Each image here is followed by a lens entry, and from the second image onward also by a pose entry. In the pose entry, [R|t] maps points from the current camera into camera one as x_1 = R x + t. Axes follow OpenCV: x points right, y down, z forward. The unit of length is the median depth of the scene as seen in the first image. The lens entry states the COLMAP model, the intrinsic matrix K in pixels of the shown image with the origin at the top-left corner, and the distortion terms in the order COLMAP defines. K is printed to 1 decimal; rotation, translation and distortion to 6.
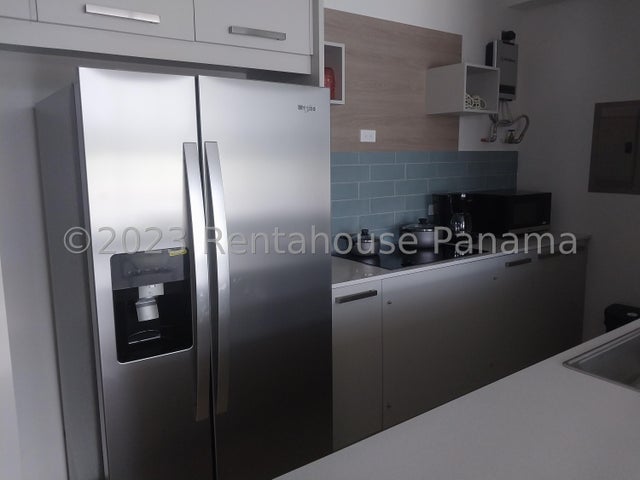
lens RADIAL K [[514.1, 0, 322.1], [0, 514.1, 239.7], [0, 0, 1]] dist [0.041717, -0.072878]
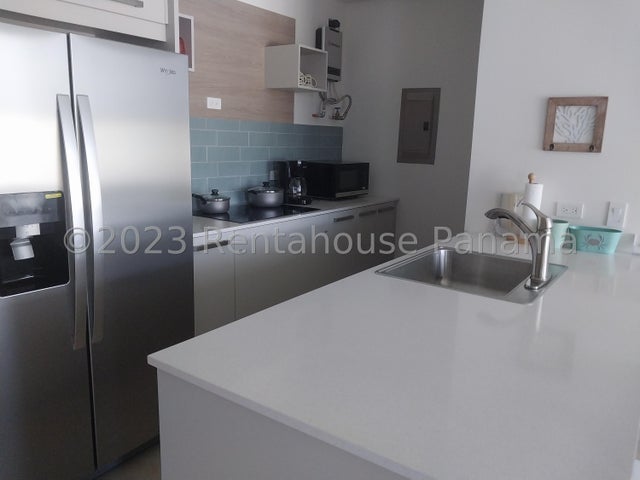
lens RADIAL K [[514.1, 0, 318.9], [0, 514.1, 242.5], [0, 0, 1]] dist [0.041717, -0.072878]
pose [[0.950782, -0.025744, 0.308790, -0.045087], [0.011356, 0.998768, 0.048303, 0.040908], [-0.309653, -0.042419, 0.949903, -0.116897]]
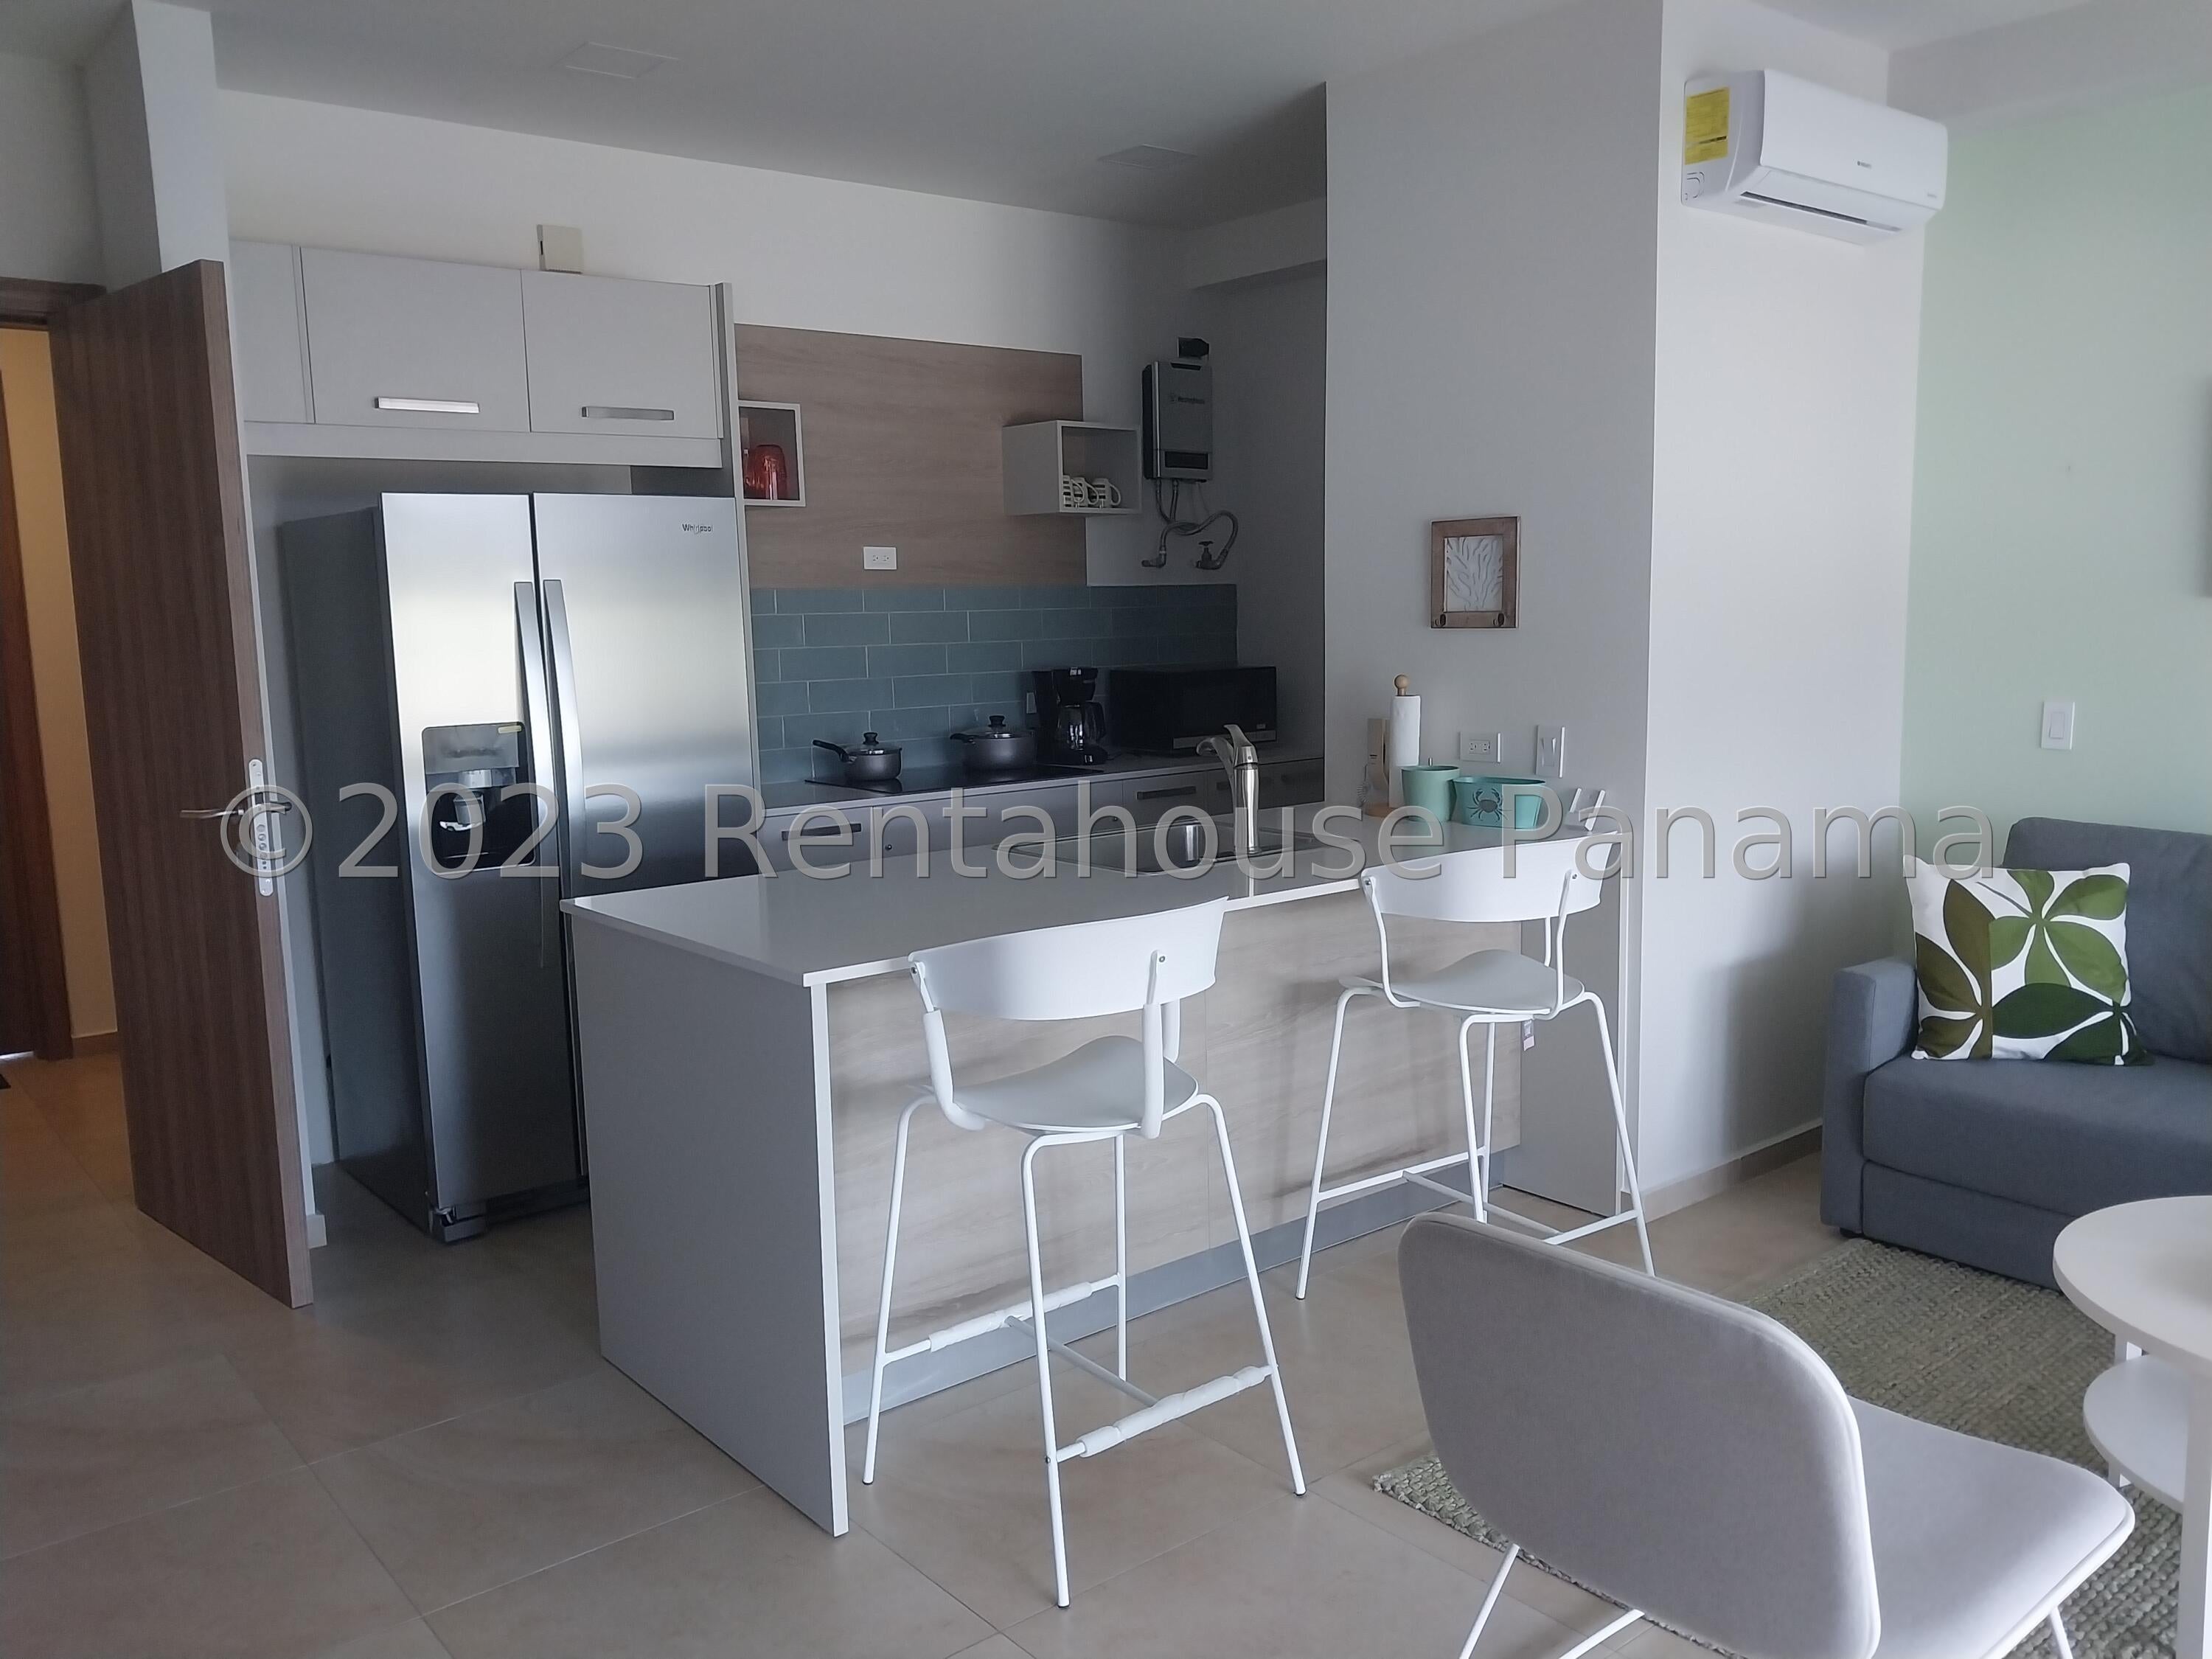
lens RADIAL K [[1776.7, 0, 1116.9], [0, 1776.7, 901.7], [0, 0, 1]] dist [0.041717, -0.072878]
pose [[0.999035, -0.017093, 0.040456, 0.258528], [0.016694, 0.999809, 0.010183, 0.138701], [-0.040622, -0.009498, 0.999129, -0.855371]]
